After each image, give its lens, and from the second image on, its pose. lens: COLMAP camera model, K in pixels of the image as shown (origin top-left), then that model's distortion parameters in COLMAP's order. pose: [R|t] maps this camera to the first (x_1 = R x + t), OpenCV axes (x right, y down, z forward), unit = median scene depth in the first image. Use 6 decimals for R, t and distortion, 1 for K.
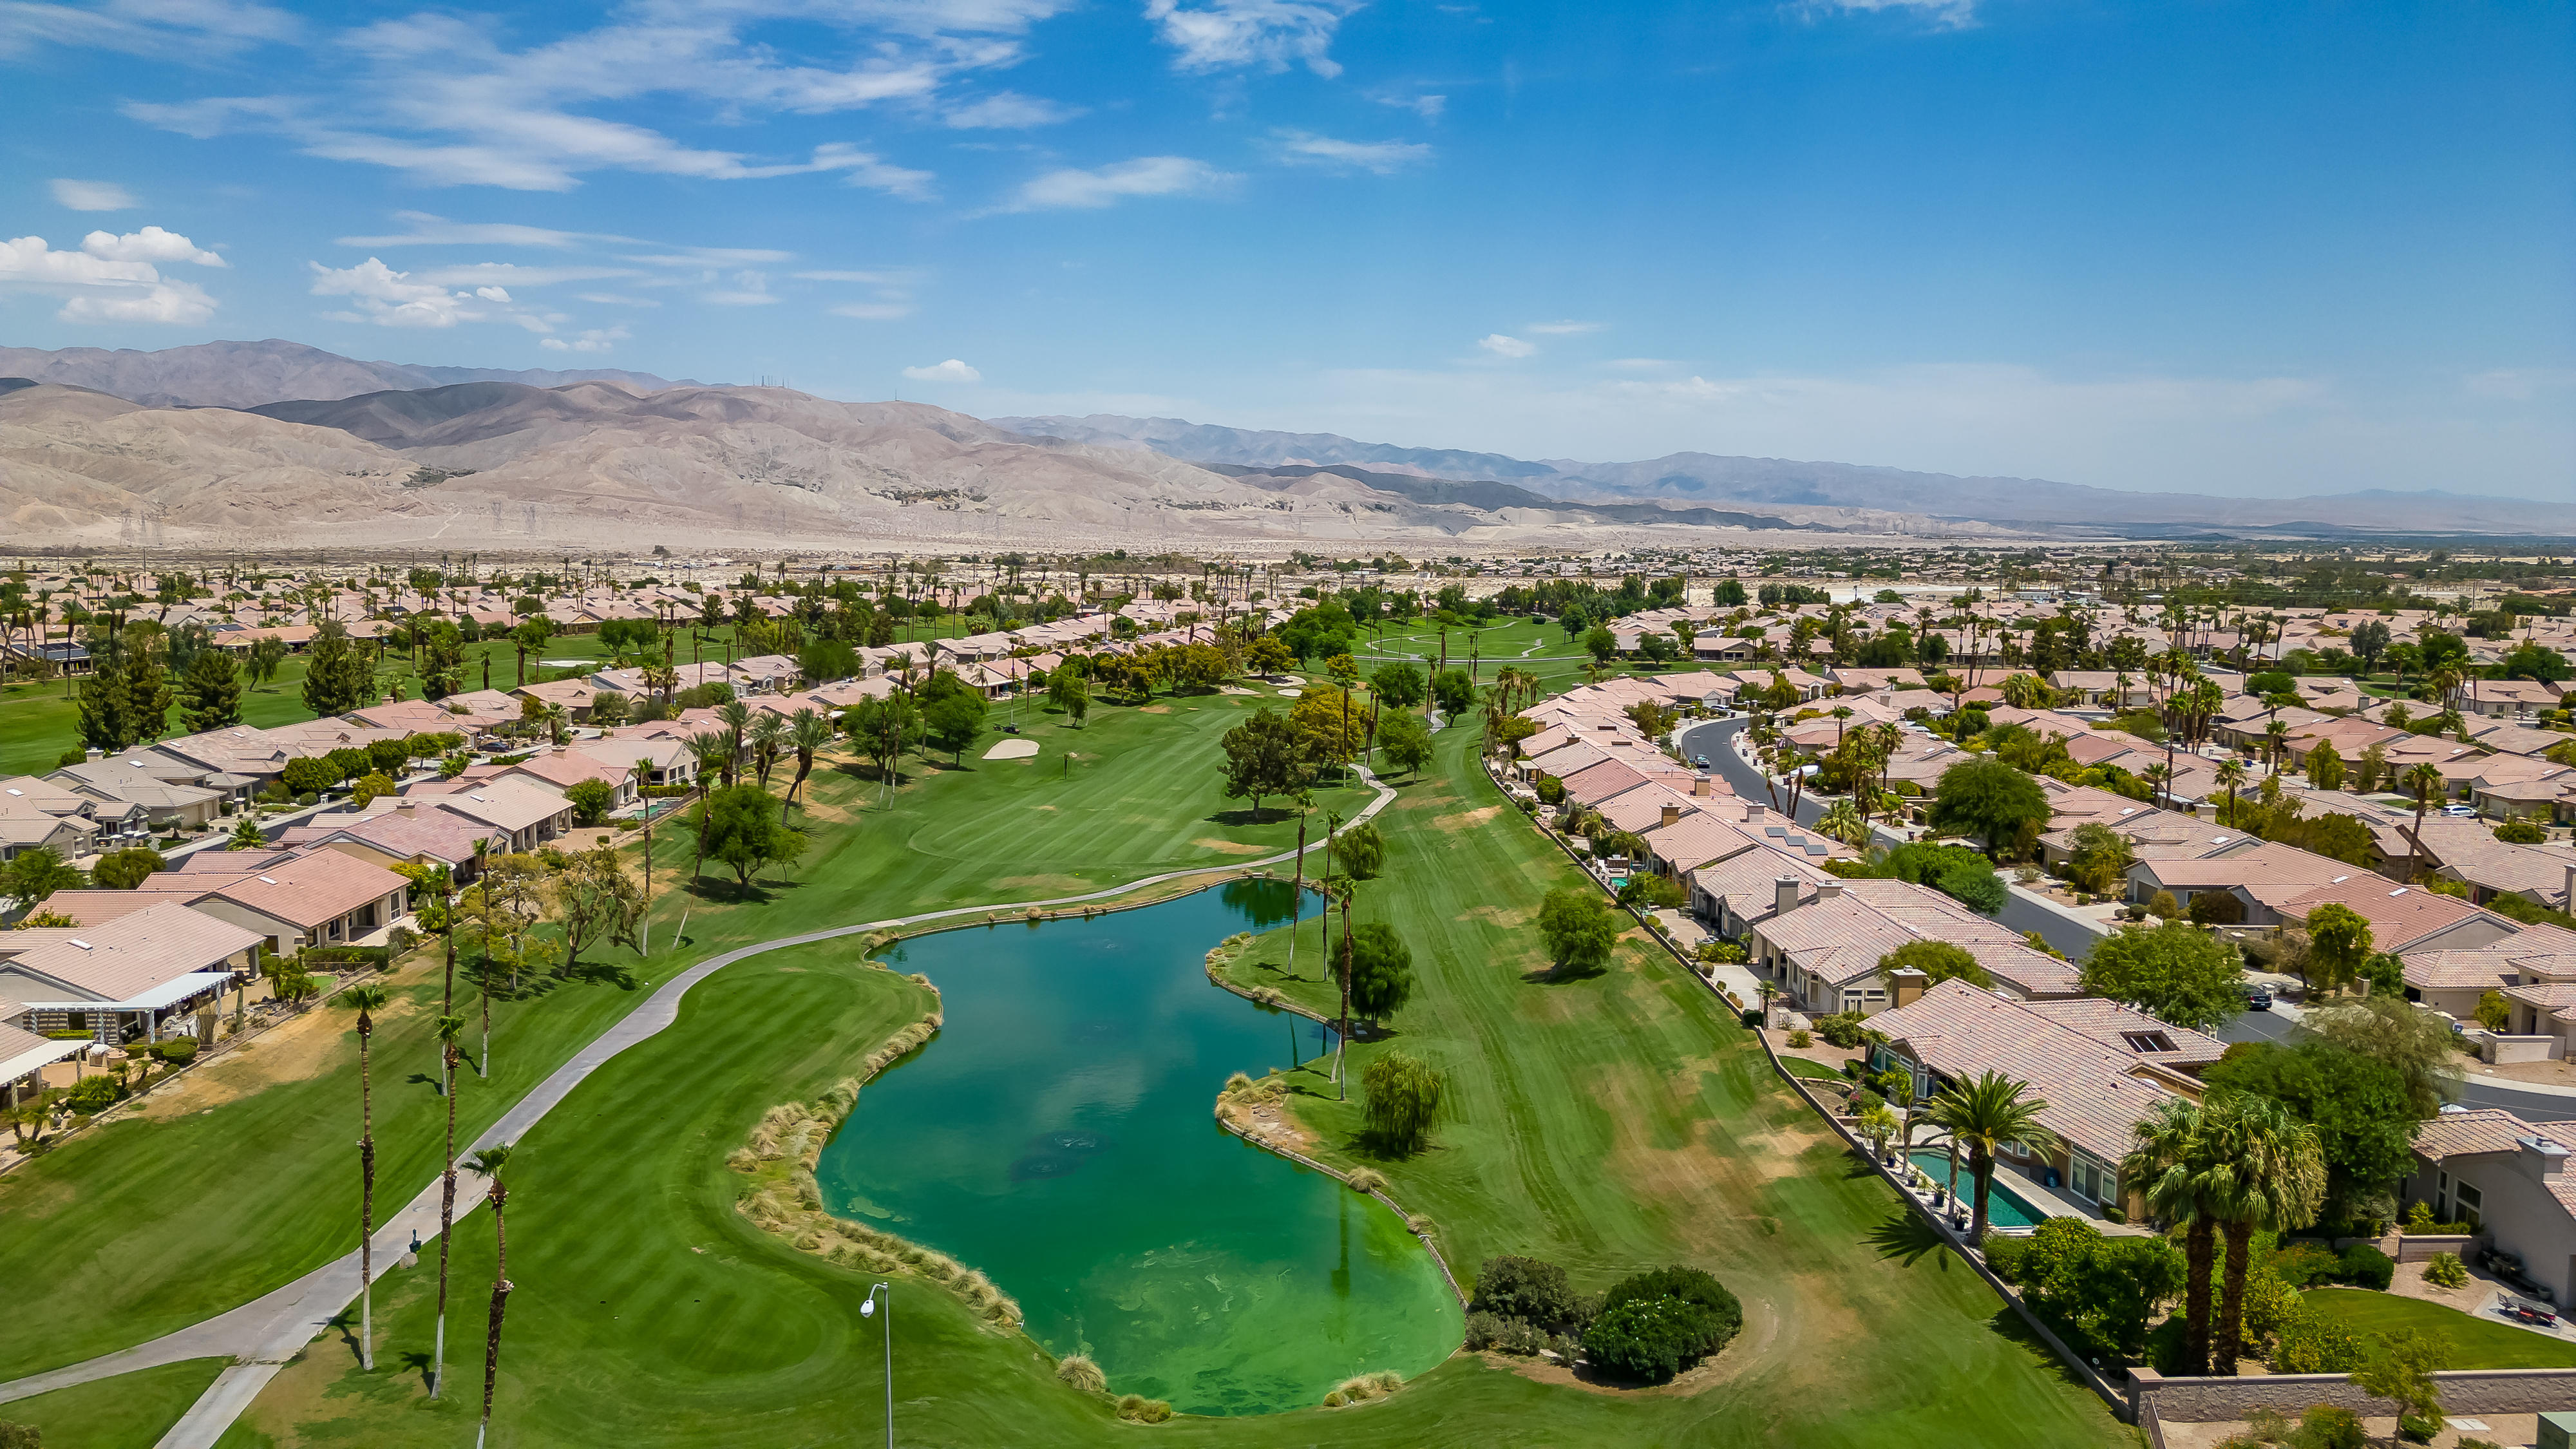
lens RADIAL K [[1815.0, 0, 1291.9], [0, 1815.0, 738.0], [0, 0, 1]] dist [0.065960, -0.070305]
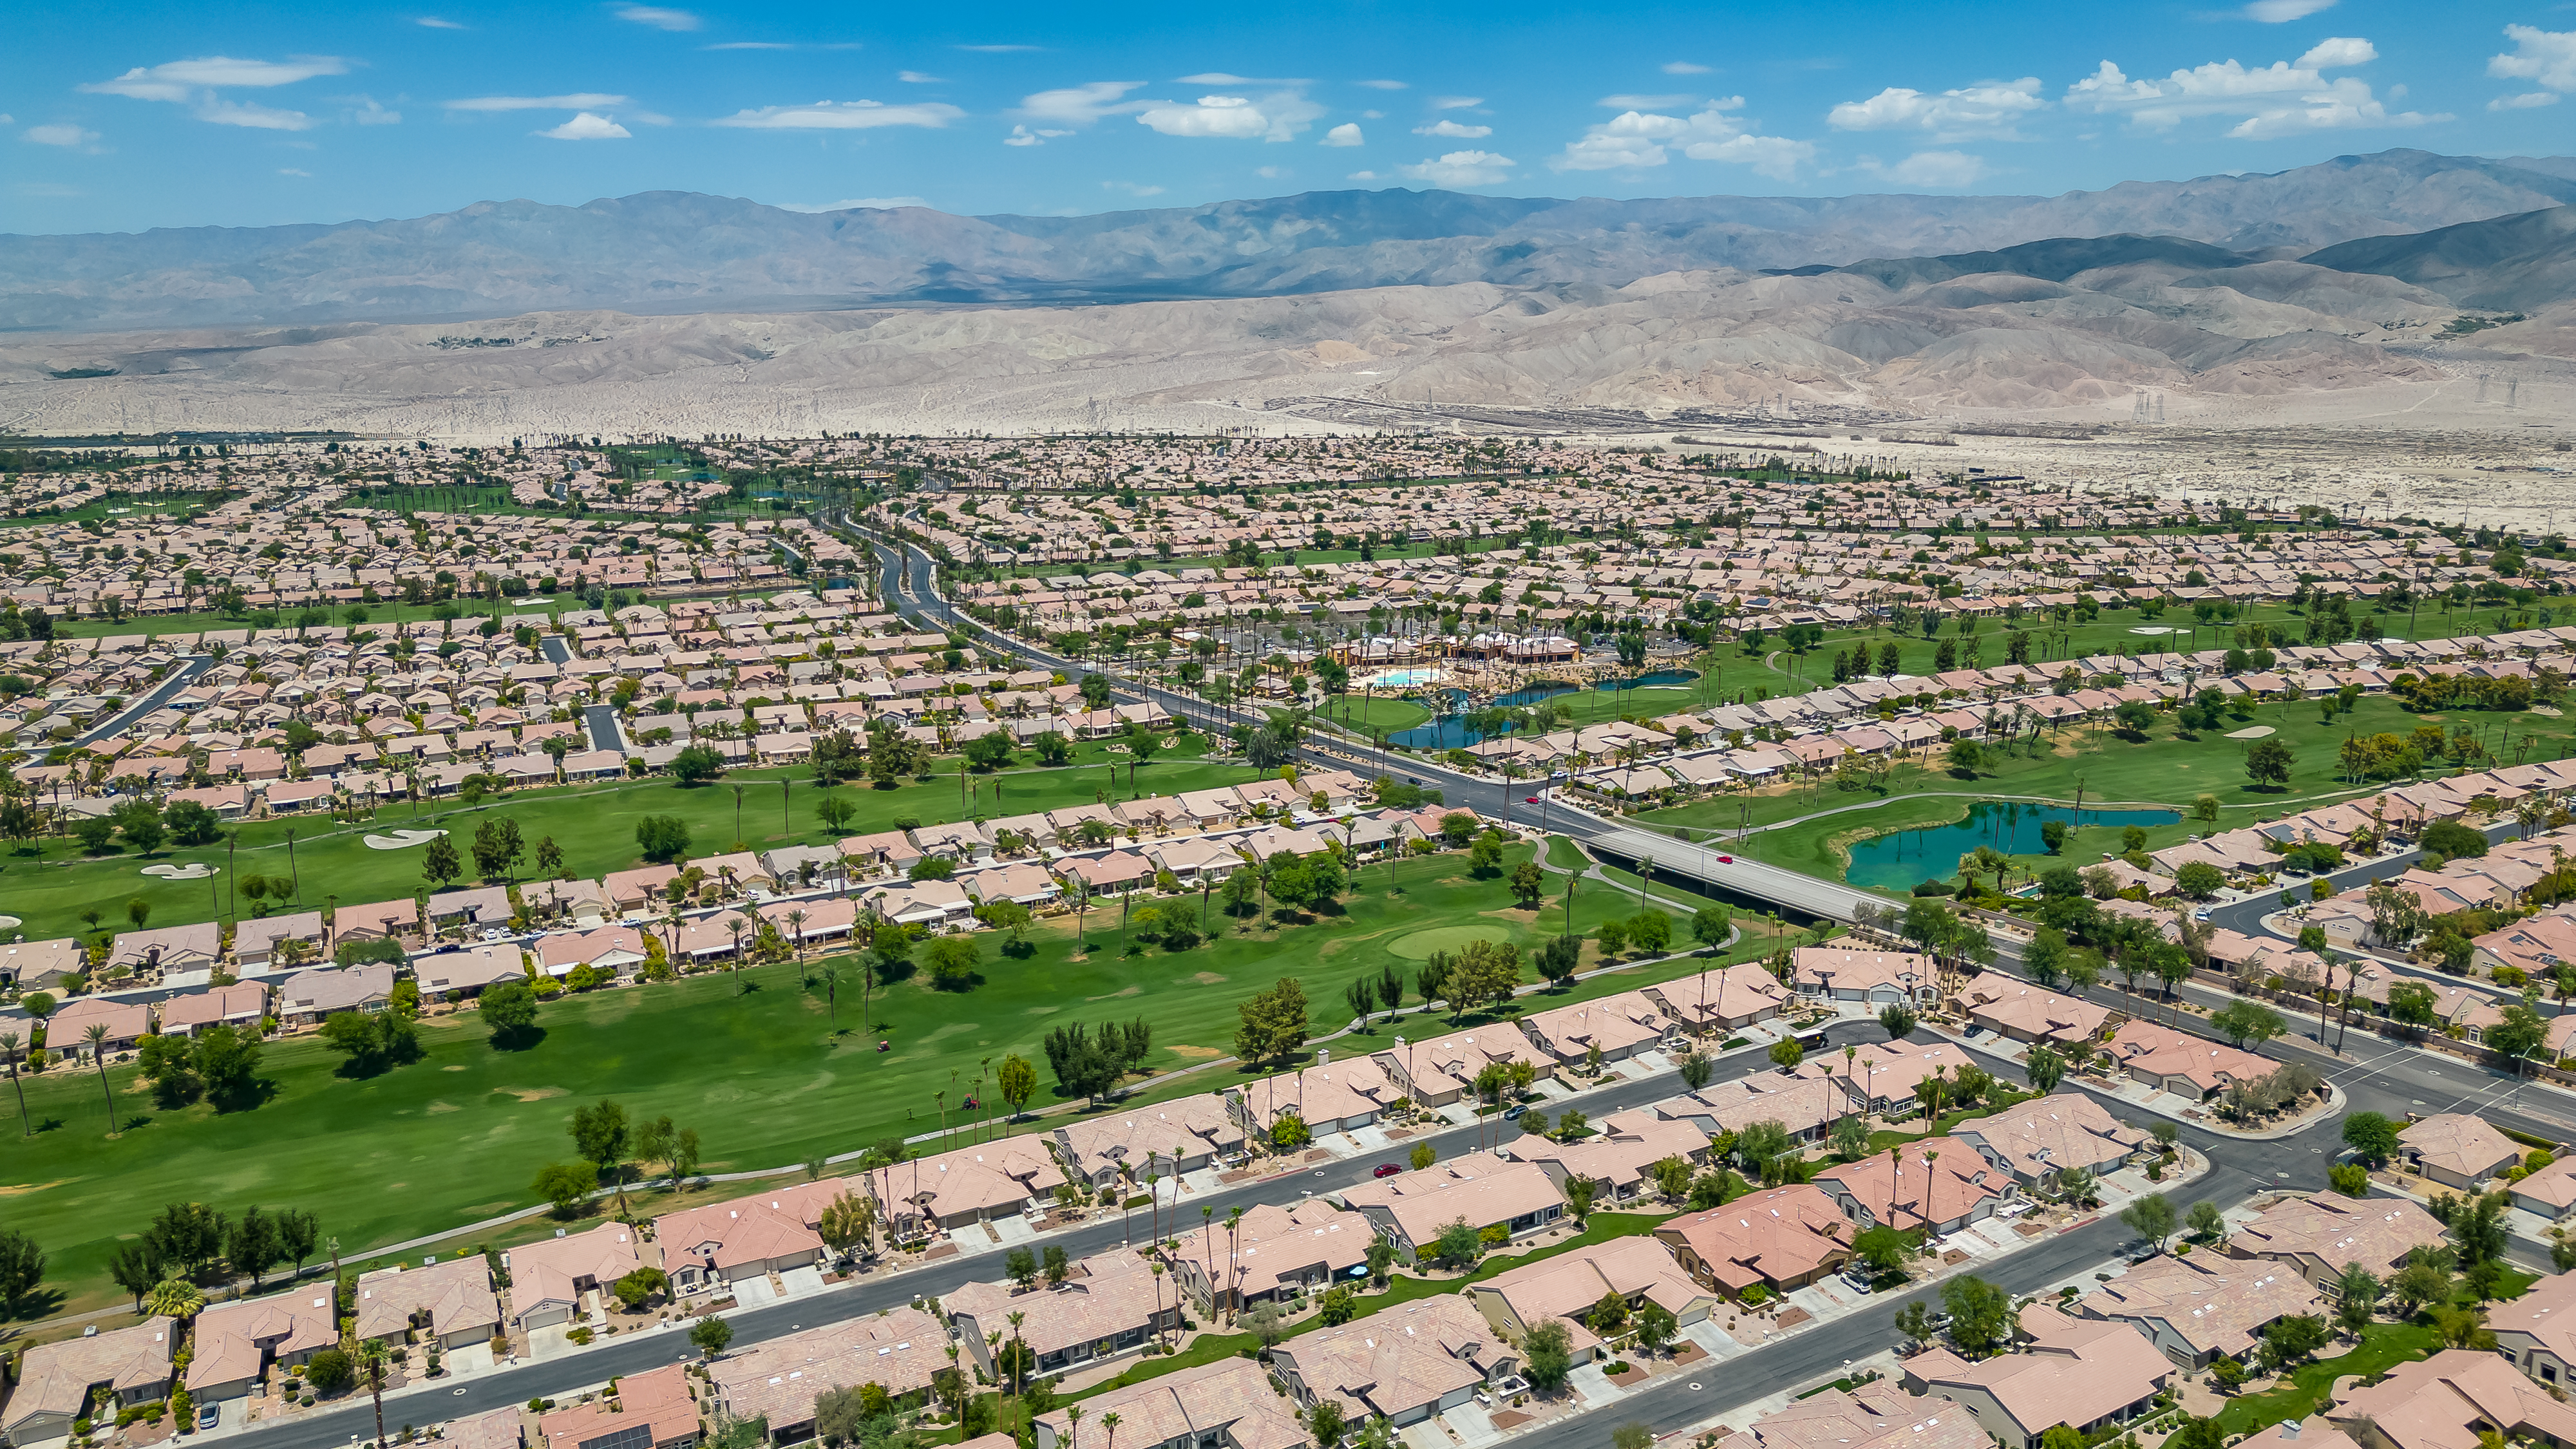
lens RADIAL K [[1815.0, 0, 1281.5], [0, 1815.0, 749.7], [0, 0, 1]] dist [0.065960, -0.070305]
pose [[0.514563, 0.174899, -0.839426, 1.260359], [-0.083531, 0.984545, 0.153931, -0.250639], [0.853374, -0.009089, 0.521219, -1.148817]]
